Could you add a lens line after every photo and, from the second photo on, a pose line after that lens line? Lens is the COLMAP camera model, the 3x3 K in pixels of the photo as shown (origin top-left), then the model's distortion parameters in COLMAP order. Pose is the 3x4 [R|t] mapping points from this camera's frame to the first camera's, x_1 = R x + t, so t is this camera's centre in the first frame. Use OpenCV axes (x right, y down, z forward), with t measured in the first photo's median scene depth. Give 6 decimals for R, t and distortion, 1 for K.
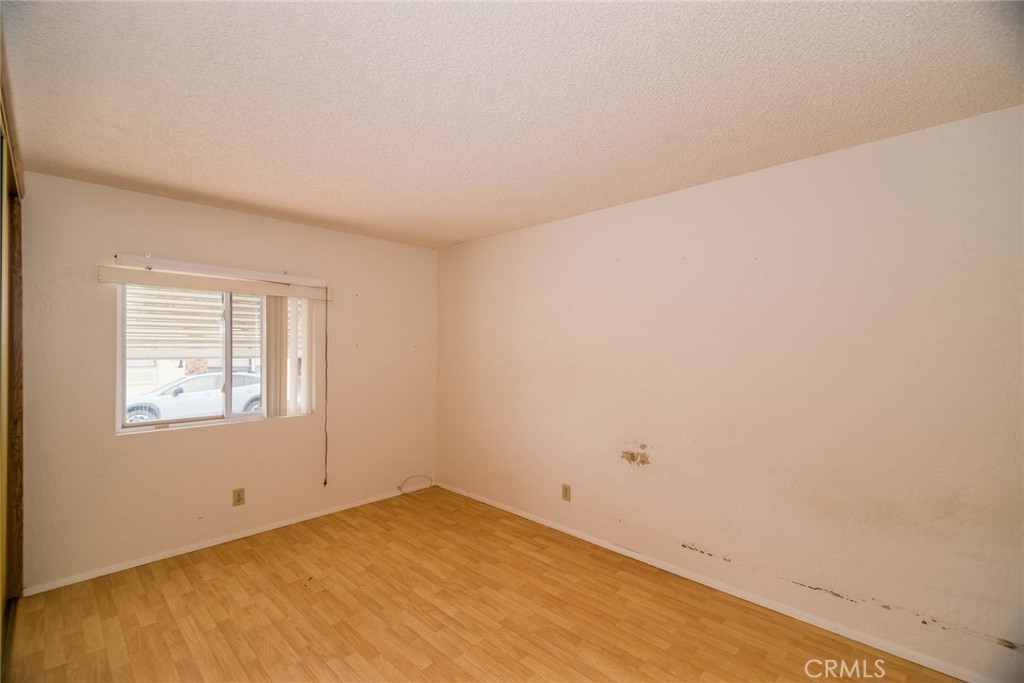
lens RADIAL K [[451.4, 0, 510.9], [0, 451.4, 346.2], [0, 0, 1]] dist [0.027547, -0.010489]
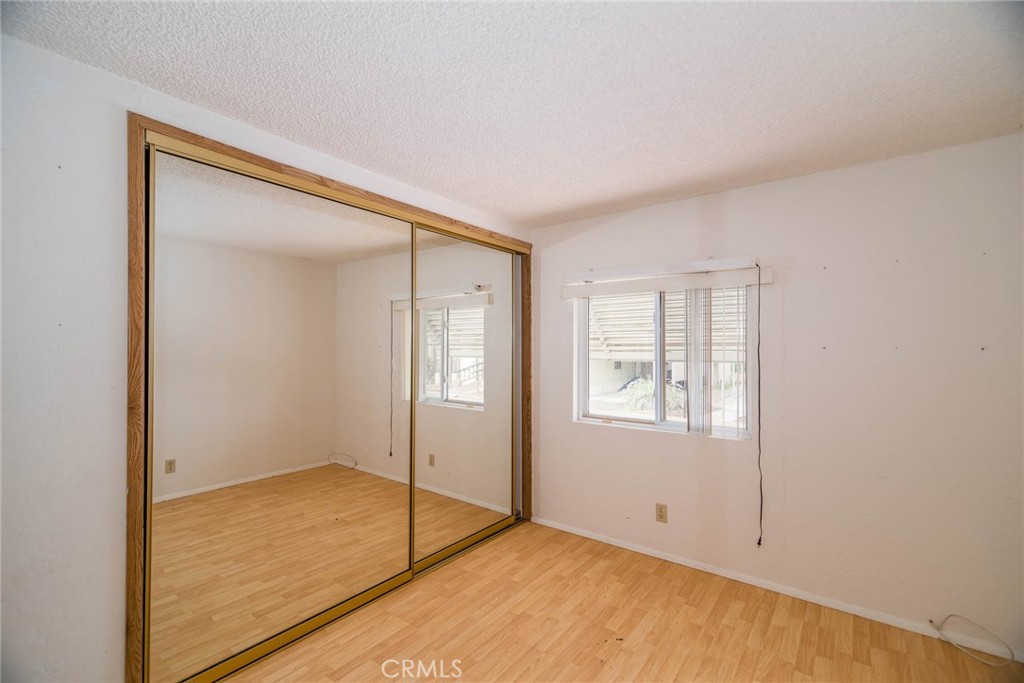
lens RADIAL K [[451.4, 0, 510.9], [0, 451.4, 346.2], [0, 0, 1]] dist [0.027547, -0.010489]
pose [[0.124297, -0.005862, -0.992228, 0.305551], [0.000671, 0.999983, -0.005824, -0.000842], [0.992245, 0.000058, 0.124299, 0.646449]]
